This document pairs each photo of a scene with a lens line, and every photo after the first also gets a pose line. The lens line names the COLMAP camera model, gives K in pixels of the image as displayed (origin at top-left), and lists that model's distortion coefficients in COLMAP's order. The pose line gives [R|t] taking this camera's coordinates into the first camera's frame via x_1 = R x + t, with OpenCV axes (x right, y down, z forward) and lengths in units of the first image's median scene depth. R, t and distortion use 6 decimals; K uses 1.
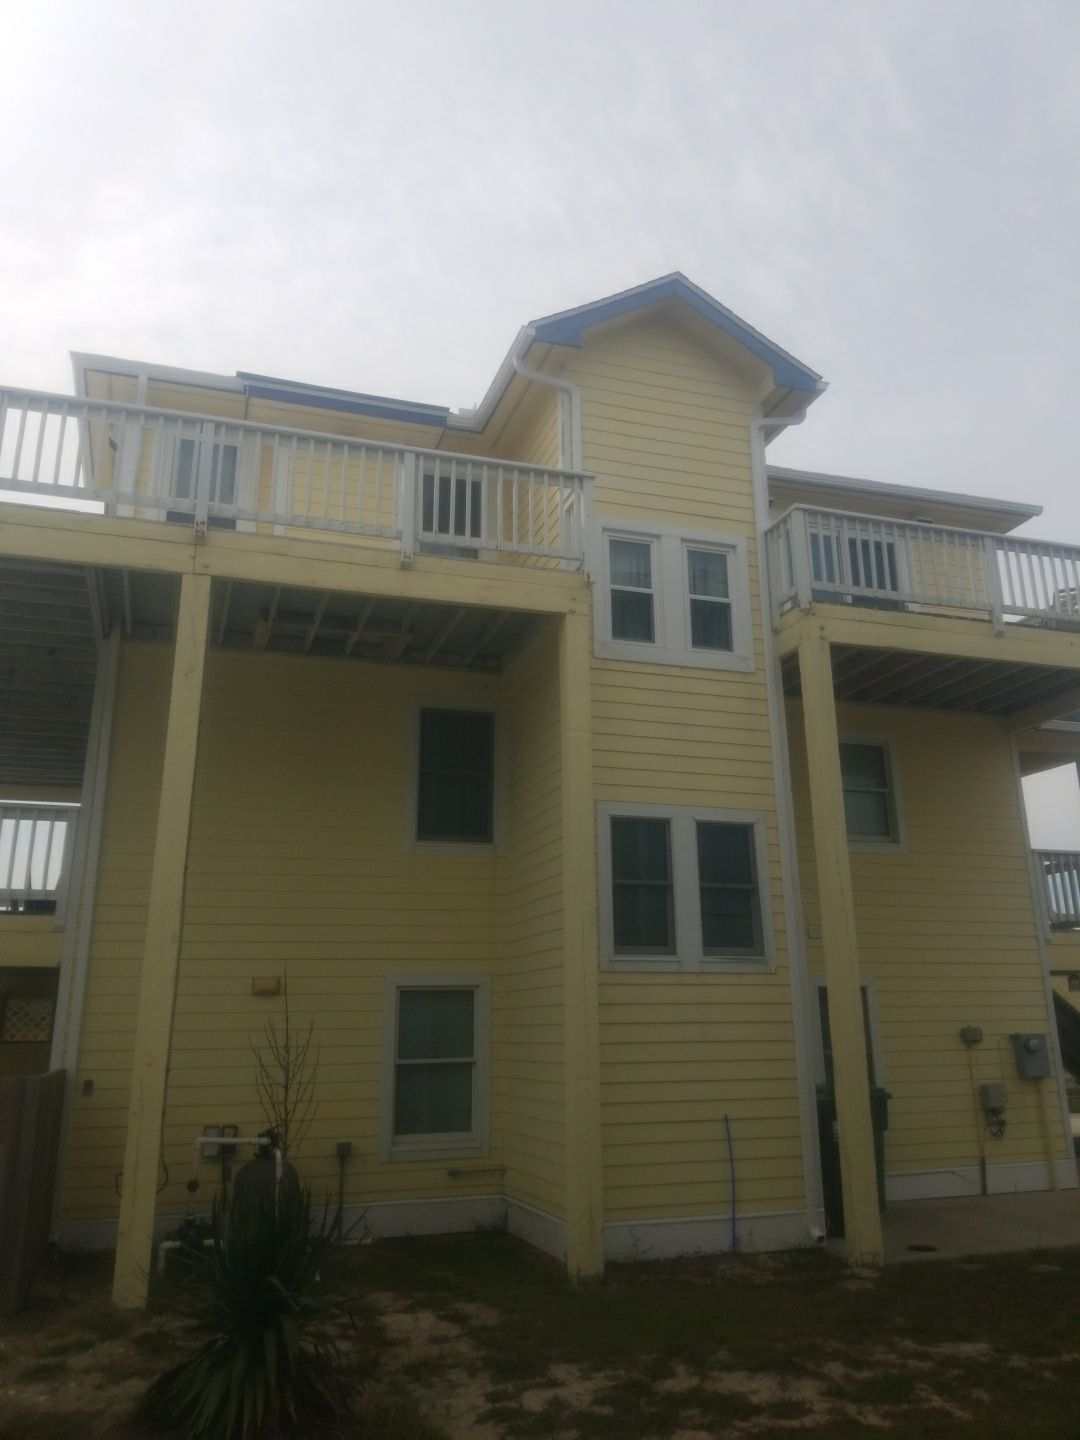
lens RADIAL K [[1129.8, 0, 547.3], [0, 1129.8, 716.9], [0, 0, 1]] dist [0.067993, -0.117422]
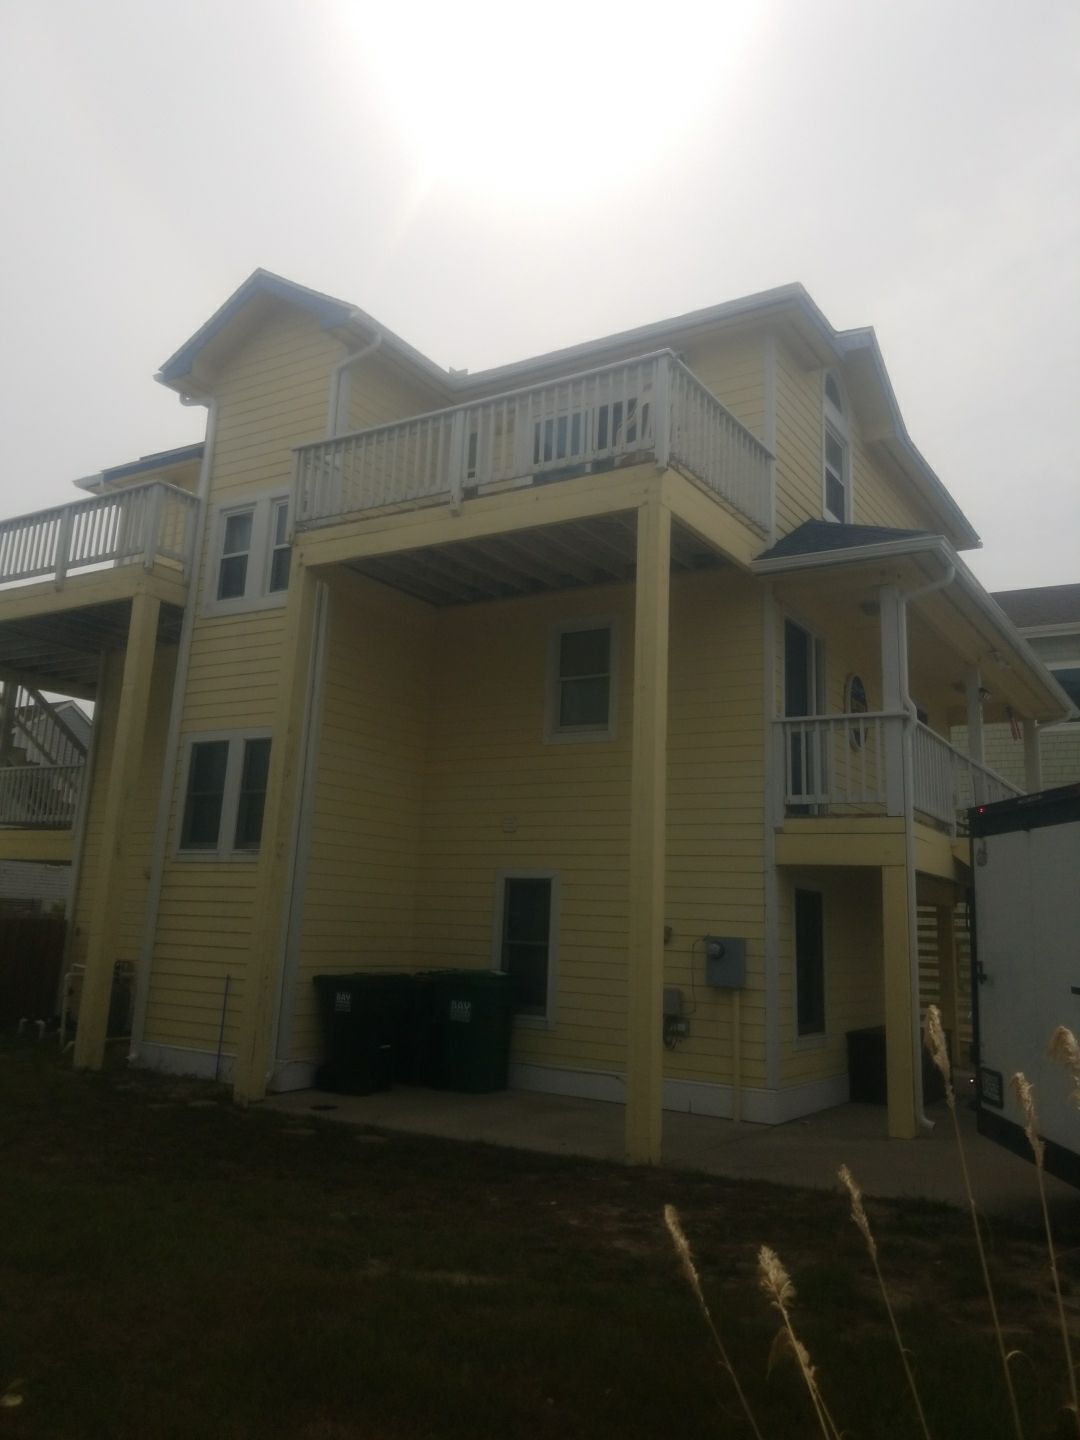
lens RADIAL K [[1129.8, 0, 535.4], [0, 1129.8, 707.5], [0, 0, 1]] dist [0.067993, -0.117422]
pose [[0.628827, -0.106395, -0.770231, 1.241292], [0.157777, 0.987446, -0.007589, 0.113646], [0.761369, -0.116753, 0.637719, 0.456567]]
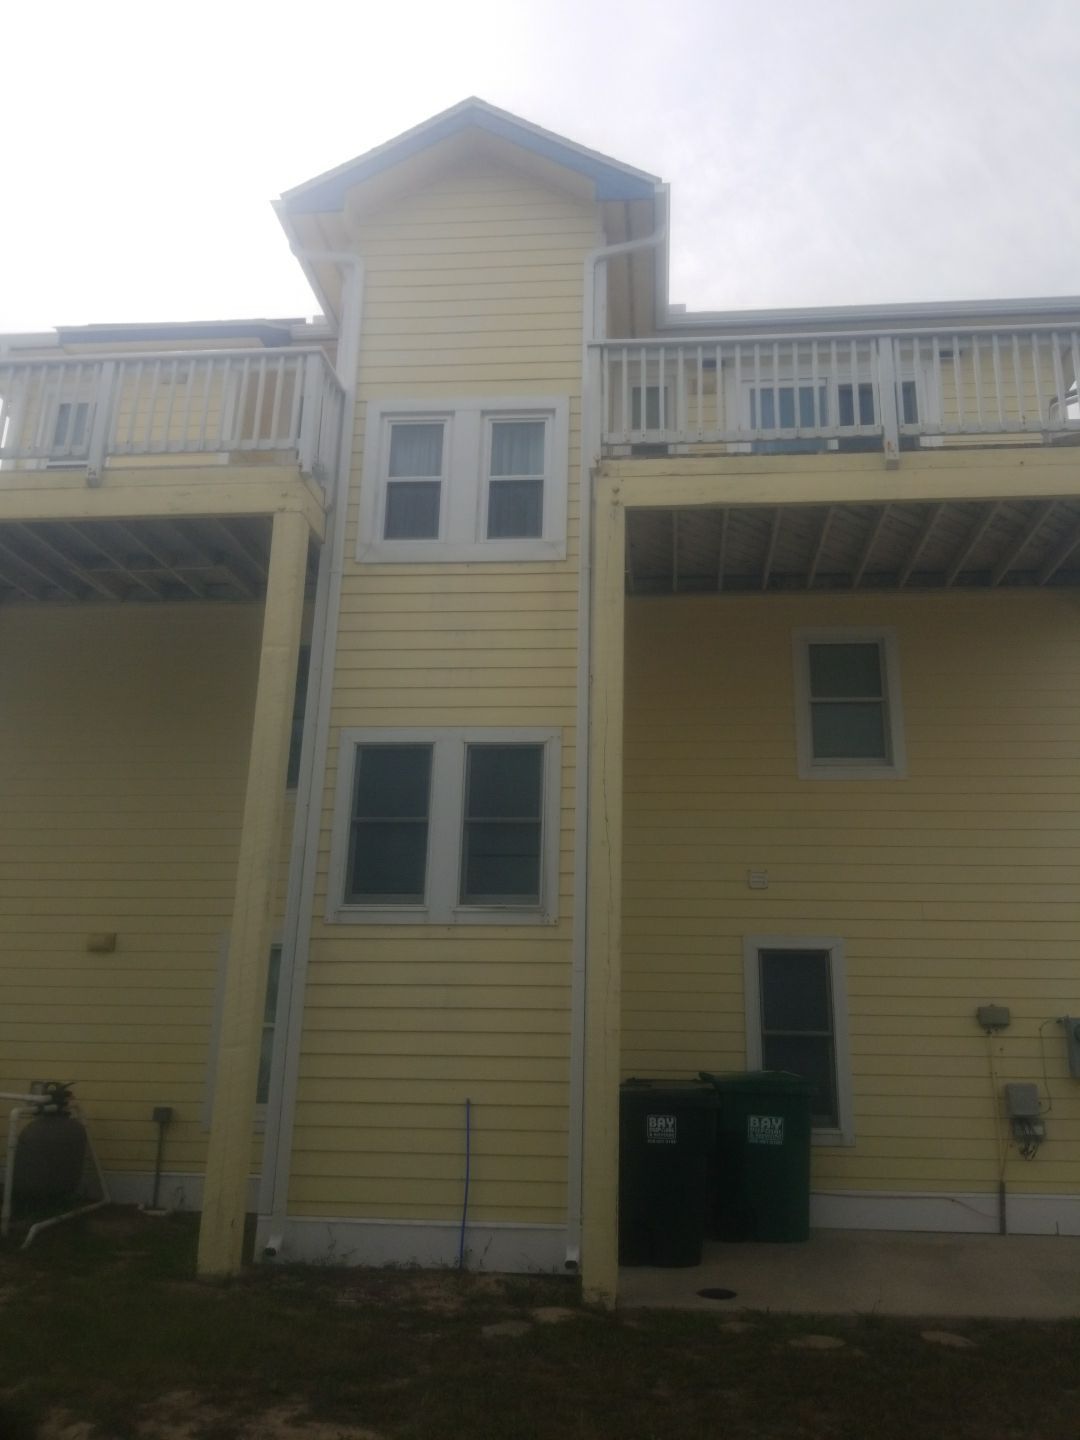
lens RADIAL K [[1129.8, 0, 569.4], [0, 1129.8, 707.6], [0, 0, 1]] dist [0.067993, -0.117422]
pose [[0.918579, -0.076270, -0.387808, 0.512980], [0.079207, 0.996823, -0.008432, 0.076912], [0.387219, -0.022971, 0.921702, 0.262115]]
